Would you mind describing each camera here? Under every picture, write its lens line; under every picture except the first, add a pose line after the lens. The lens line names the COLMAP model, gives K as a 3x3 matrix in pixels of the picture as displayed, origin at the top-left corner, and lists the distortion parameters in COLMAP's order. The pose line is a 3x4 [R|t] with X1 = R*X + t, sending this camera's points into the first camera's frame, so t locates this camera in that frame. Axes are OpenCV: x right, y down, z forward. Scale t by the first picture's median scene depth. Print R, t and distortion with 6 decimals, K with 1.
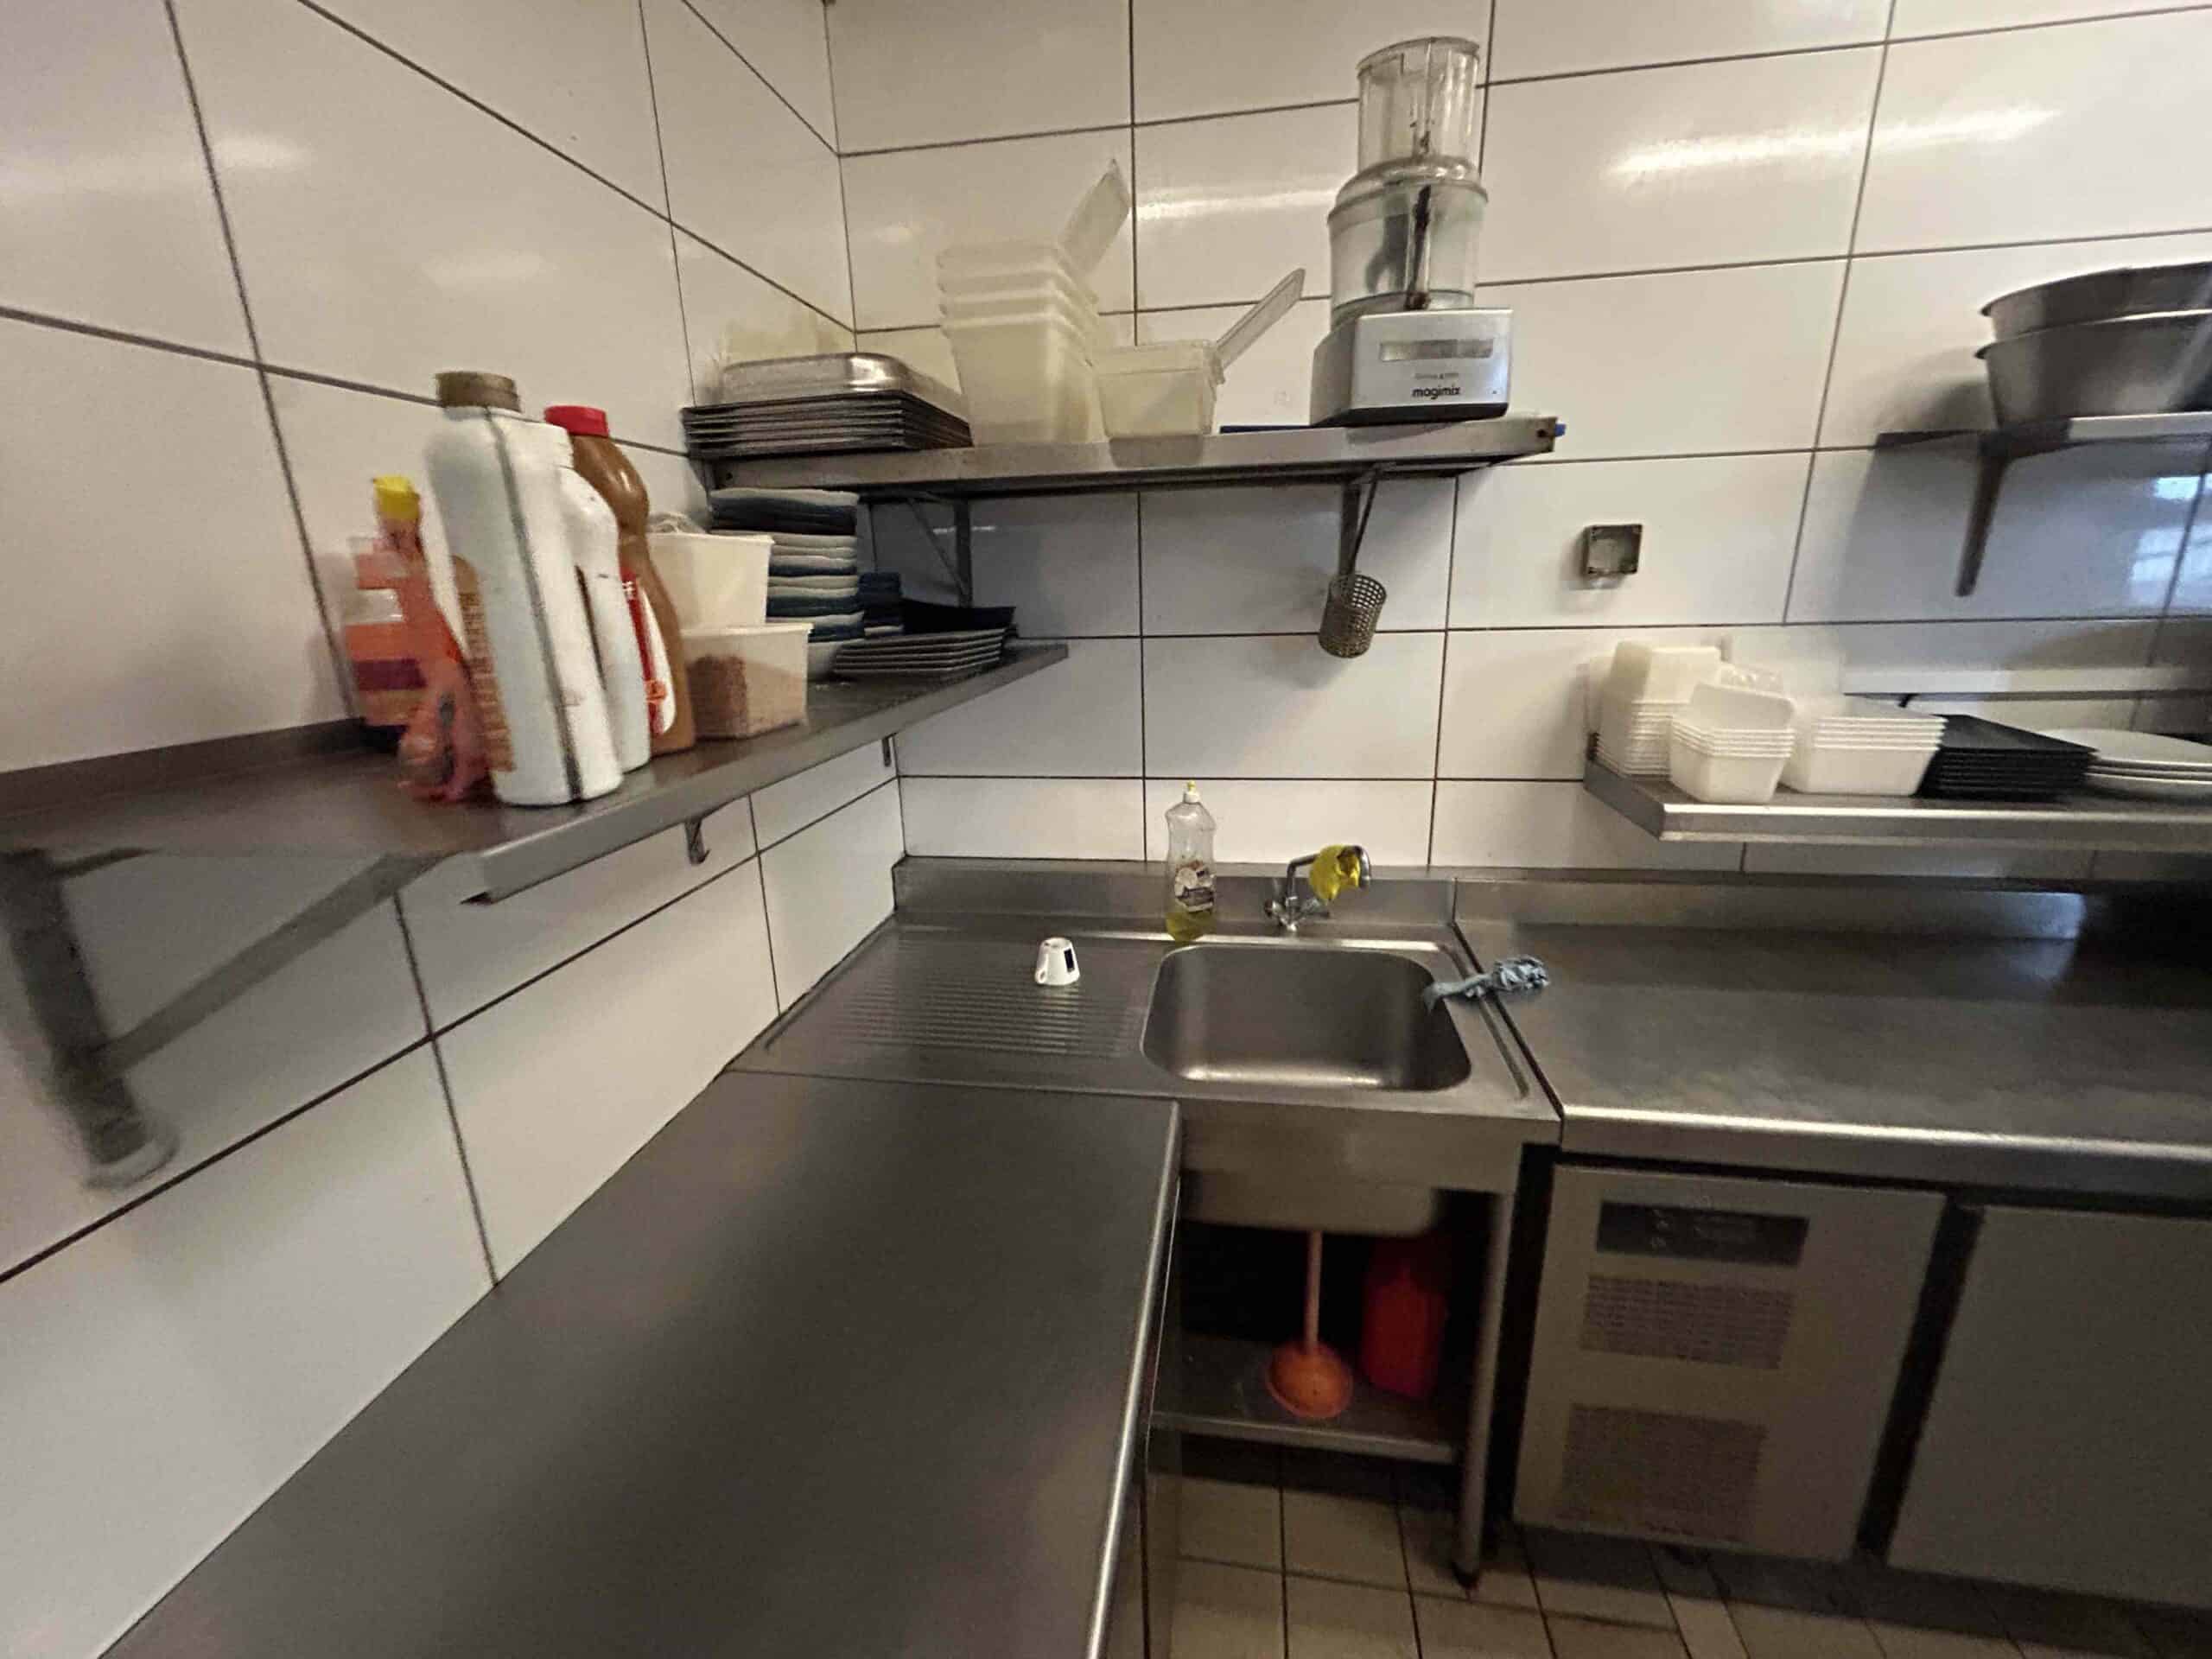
lens RADIAL K [[888.1, 0, 1111.4], [0, 888.1, 830.1], [0, 0, 1]] dist [-0.007568, 0.004704]
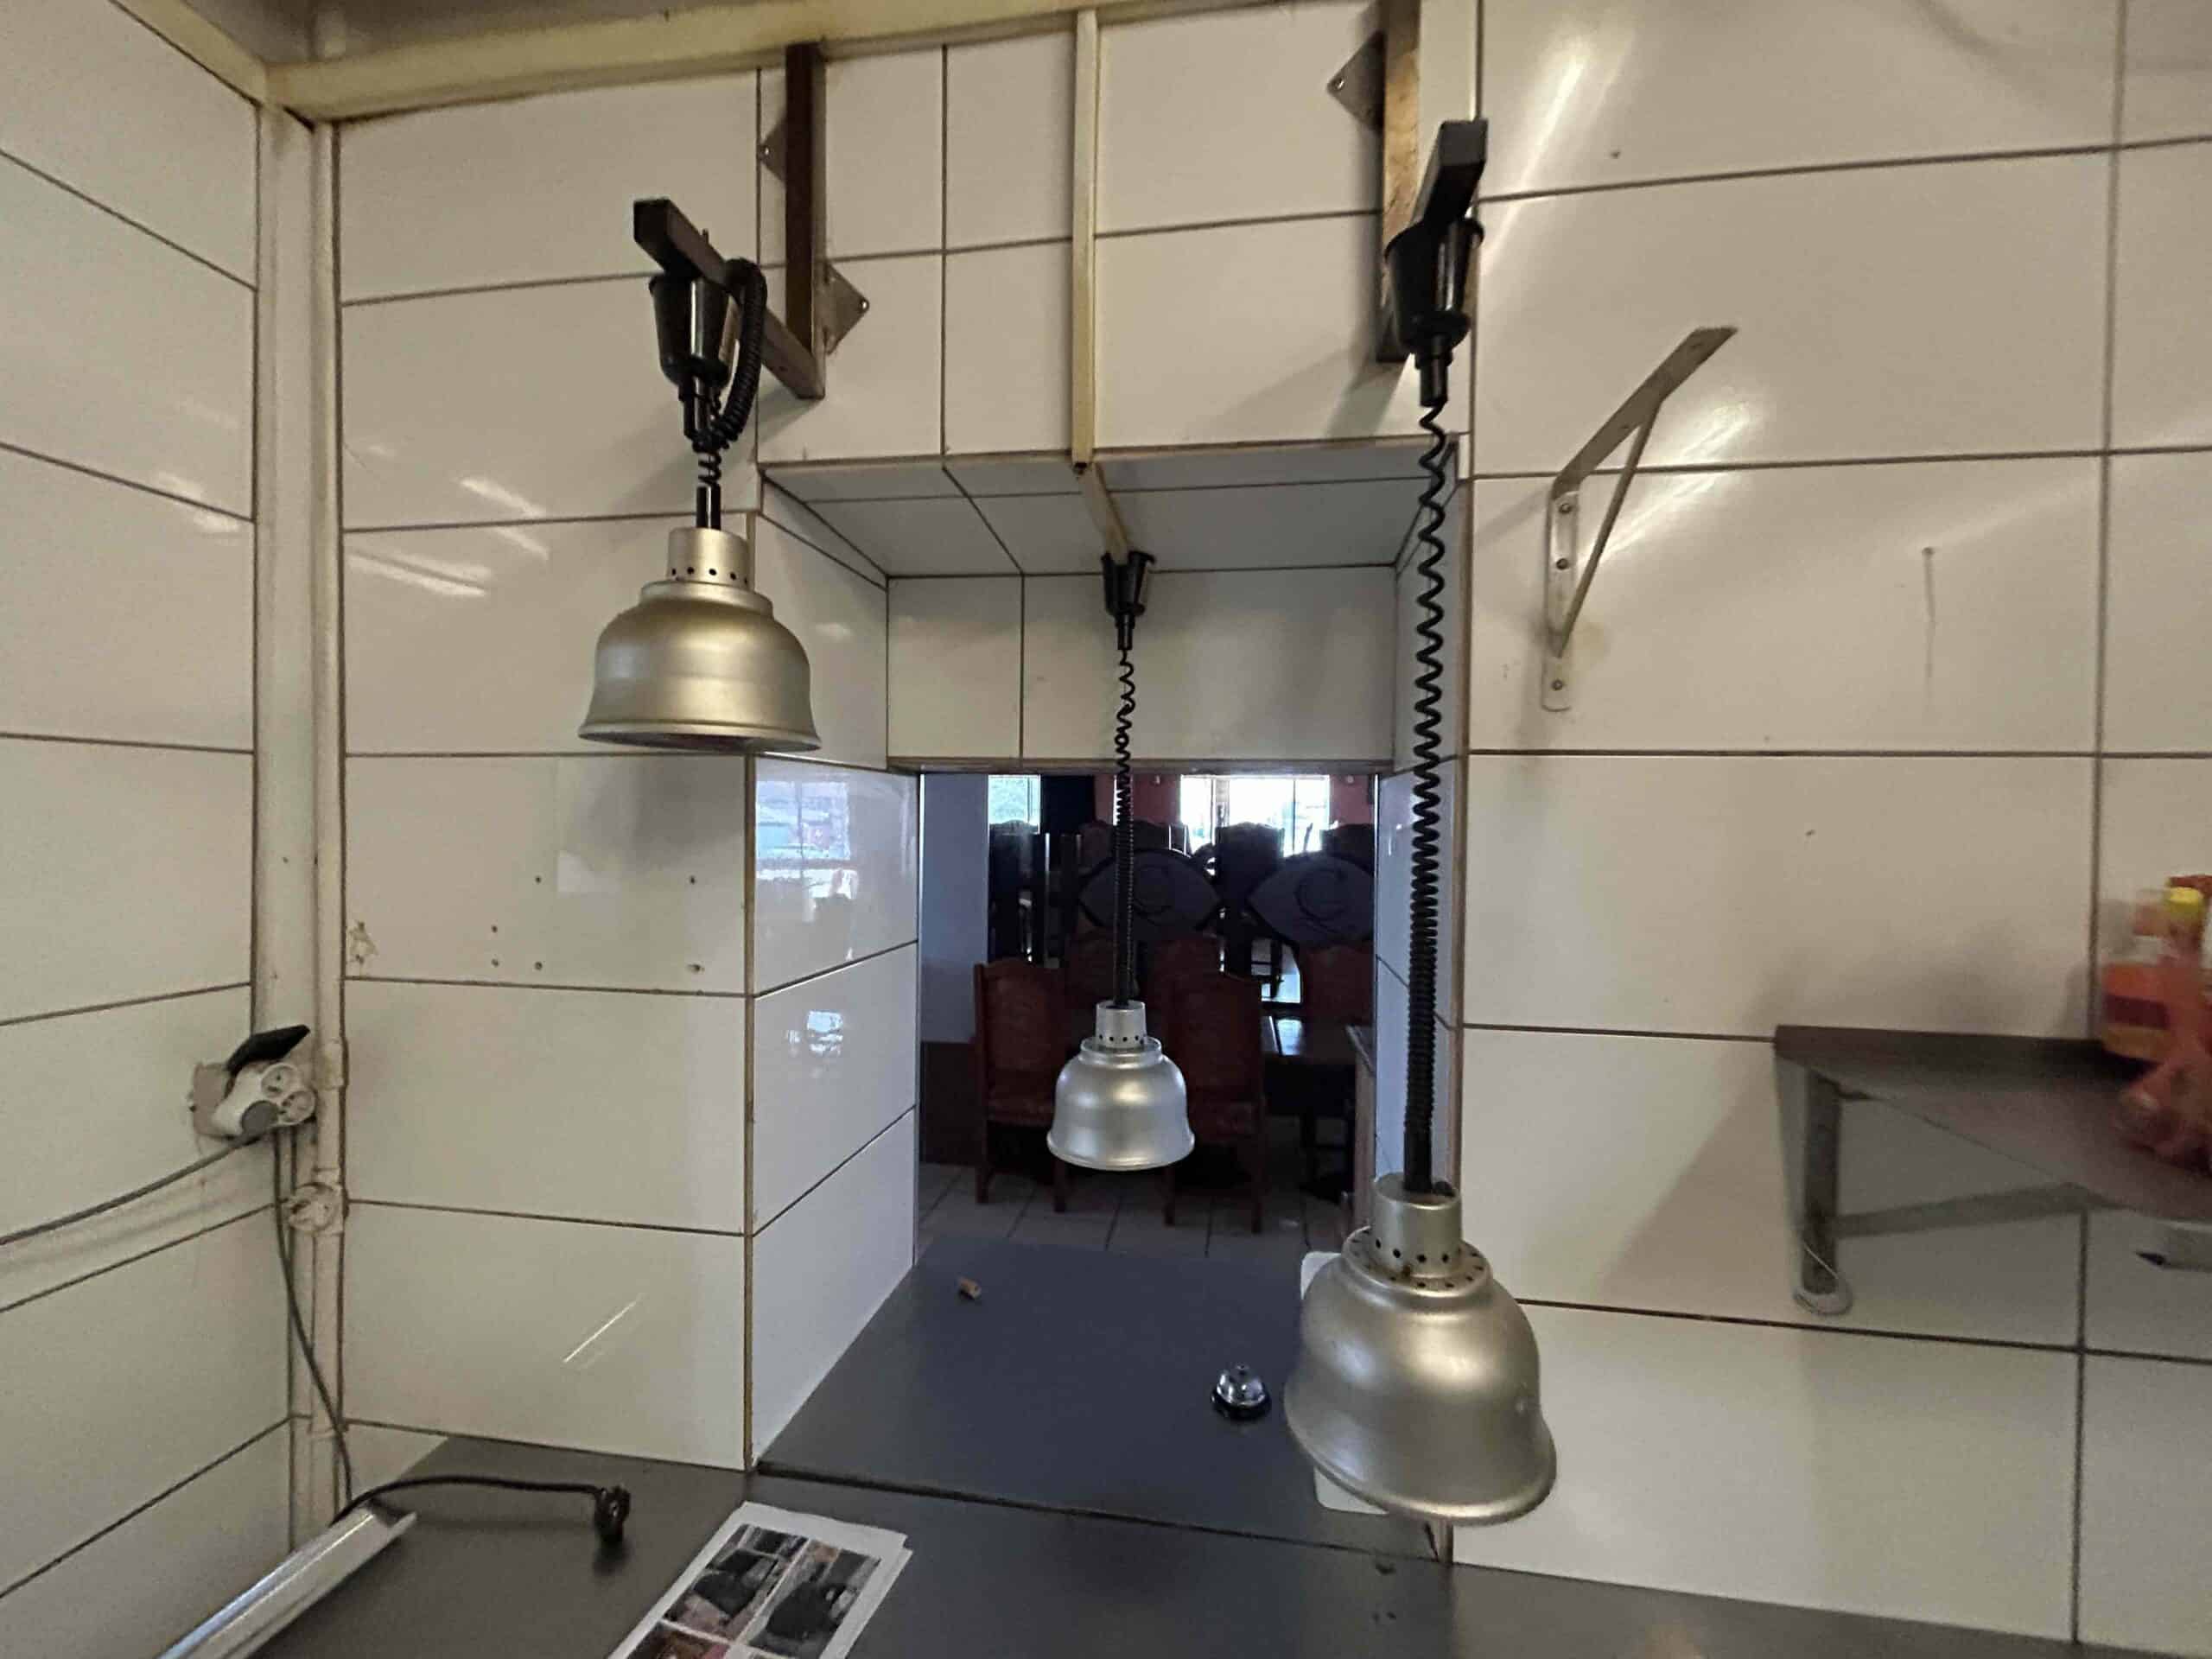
lens RADIAL K [[888.1, 0, 1111.4], [0, 888.1, 830.1], [0, 0, 1]] dist [-0.007568, 0.004704]
pose [[0.007889, 0.040843, -0.999134, 0.254321], [-0.282338, 0.958603, 0.036957, -0.073574], [0.959282, 0.281802, 0.019094, -0.299816]]
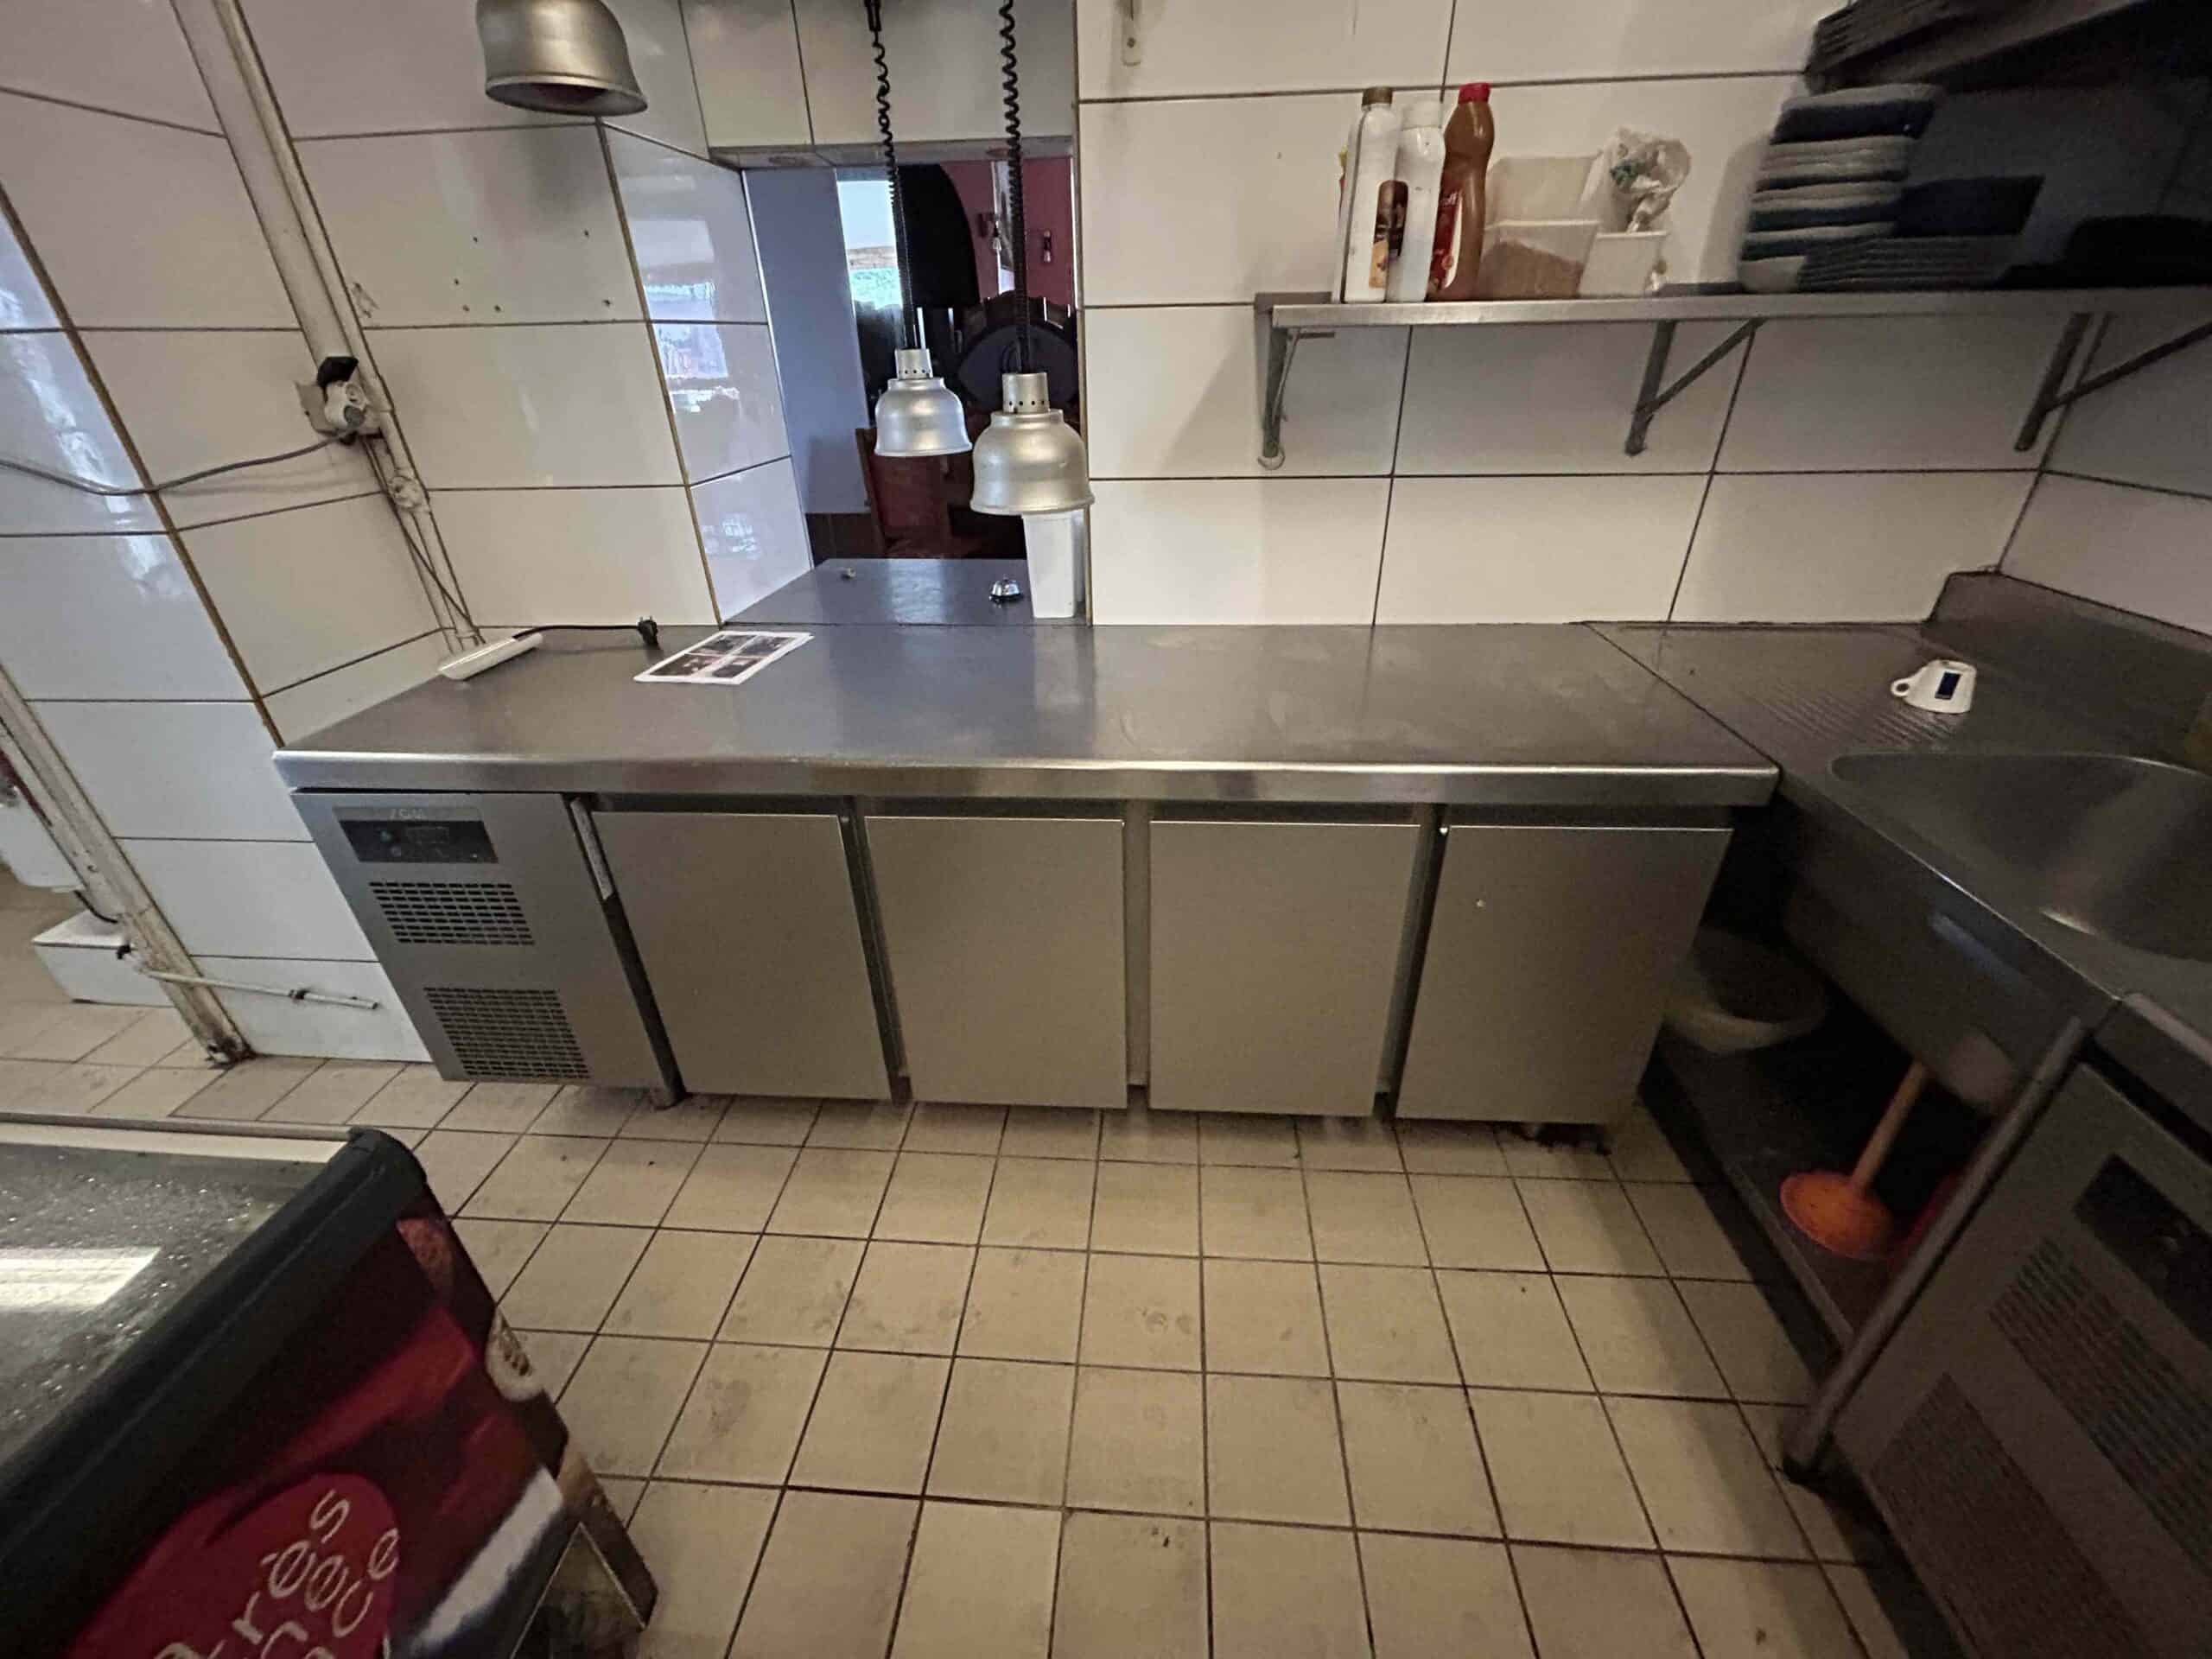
lens RADIAL K [[888.1, 0, 1111.4], [0, 888.1, 830.1], [0, 0, 1]] dist [-0.007568, 0.004704]
pose [[0.087404, 0.508650, -0.856526, 1.460862], [-0.252308, 0.843084, 0.474921, 0.128045], [0.963691, 0.174598, 0.202026, 0.130321]]
